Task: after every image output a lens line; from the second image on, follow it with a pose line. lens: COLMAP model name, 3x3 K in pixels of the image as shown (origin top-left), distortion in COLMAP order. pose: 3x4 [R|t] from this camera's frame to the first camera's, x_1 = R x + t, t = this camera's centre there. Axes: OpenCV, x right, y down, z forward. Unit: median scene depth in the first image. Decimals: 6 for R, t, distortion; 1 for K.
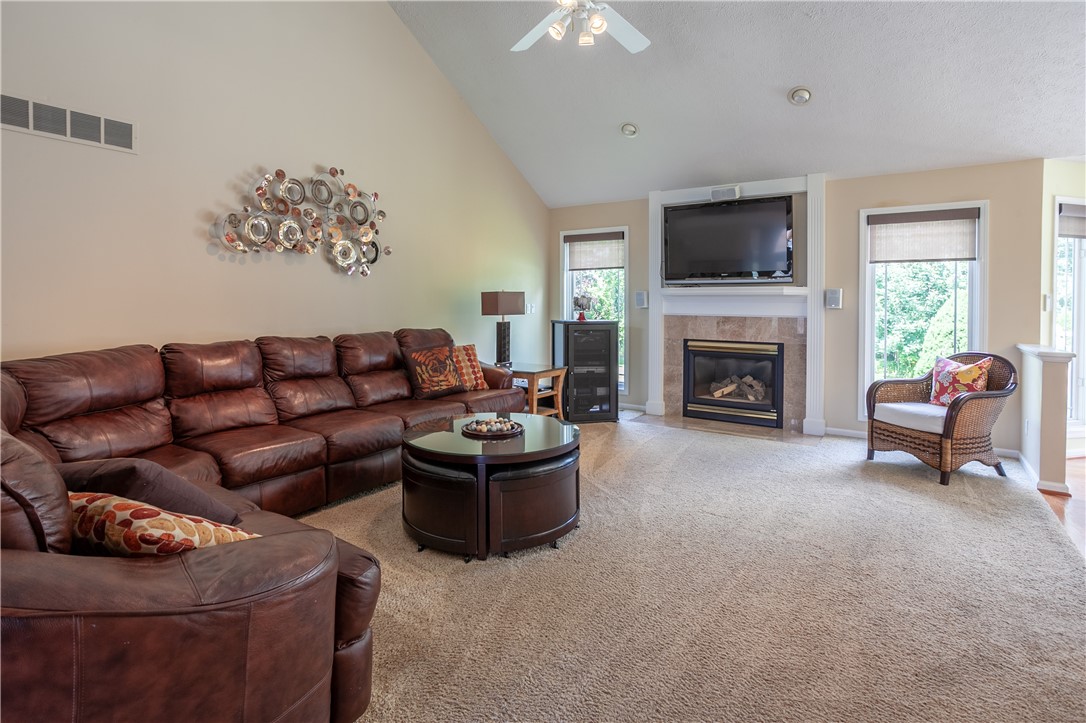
lens RADIAL K [[548.4, 0, 541.9], [0, 548.4, 305.2], [0, 0, 1]] dist [-0.050271, 0.033721]
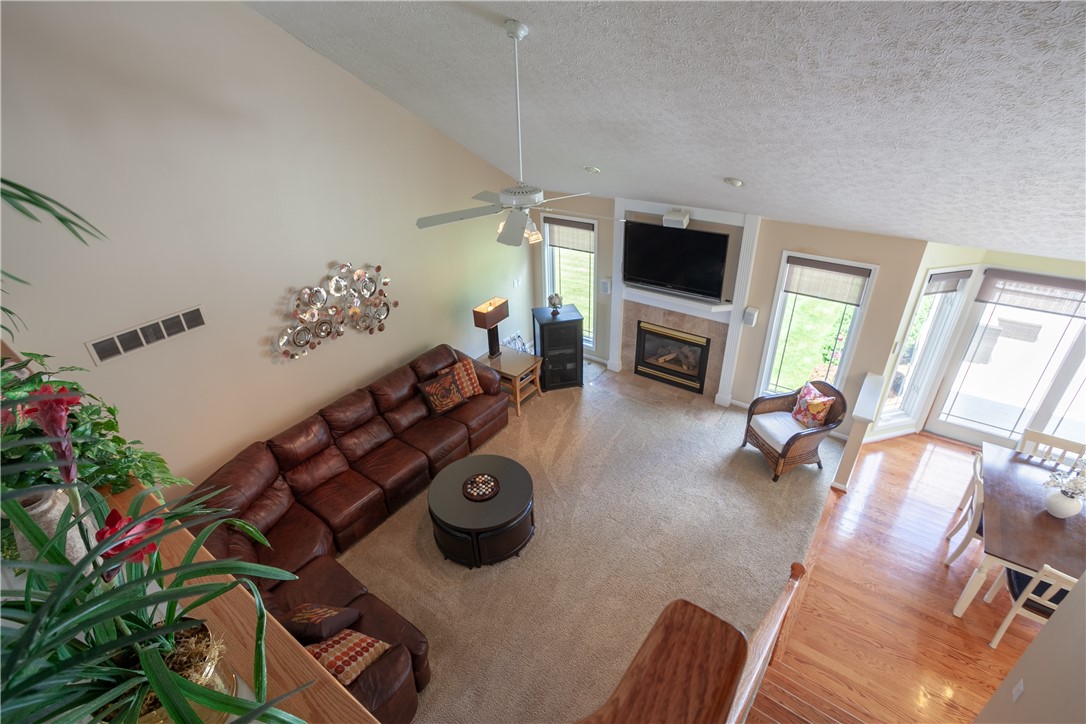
lens RADIAL K [[520.6, 0, 543.0], [0, 520.6, 362.0], [0, 0, 1]] dist [-0.032931, 0.001591]
pose [[0.999184, -0.018400, -0.035957, 0.106350], [0.033497, 0.874915, 0.483117, -0.564352], [0.022570, -0.483927, 0.874817, -0.126203]]
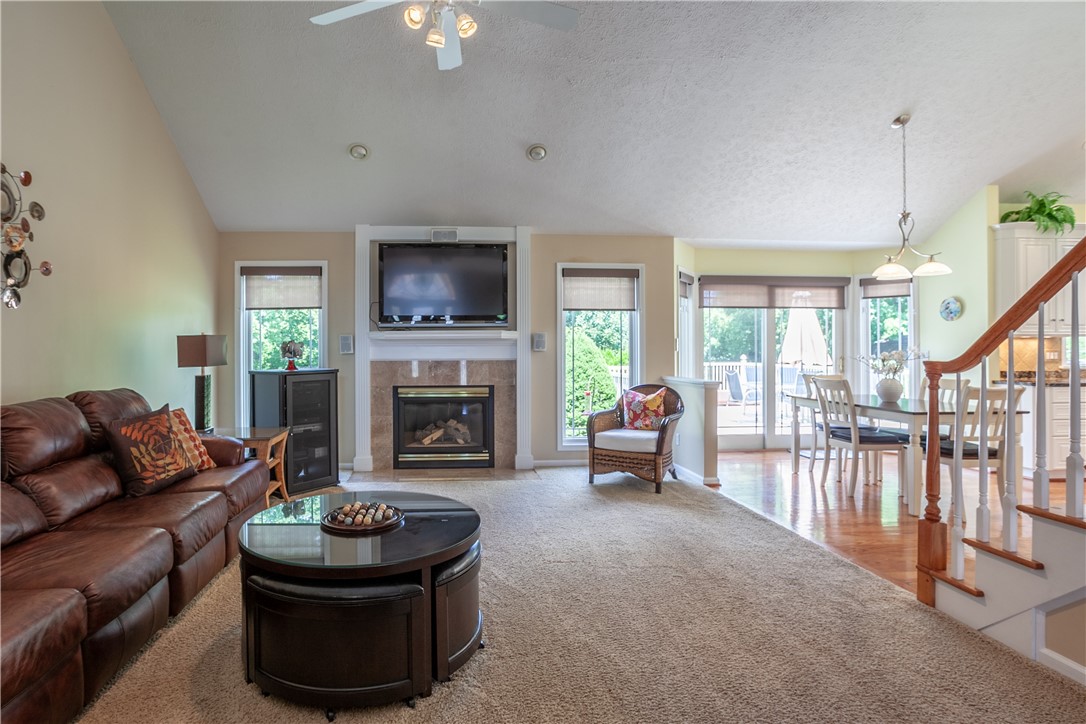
lens RADIAL K [[563.4, 0, 473.4], [0, 563.4, 344.8], [0, 0, 1]] dist [-0.026168, 0.001784]
pose [[0.787411, -0.006325, 0.616396, -0.292356], [0.012269, 0.999910, -0.005413, -0.002733], [-0.616307, 0.011824, 0.787417, 0.197642]]
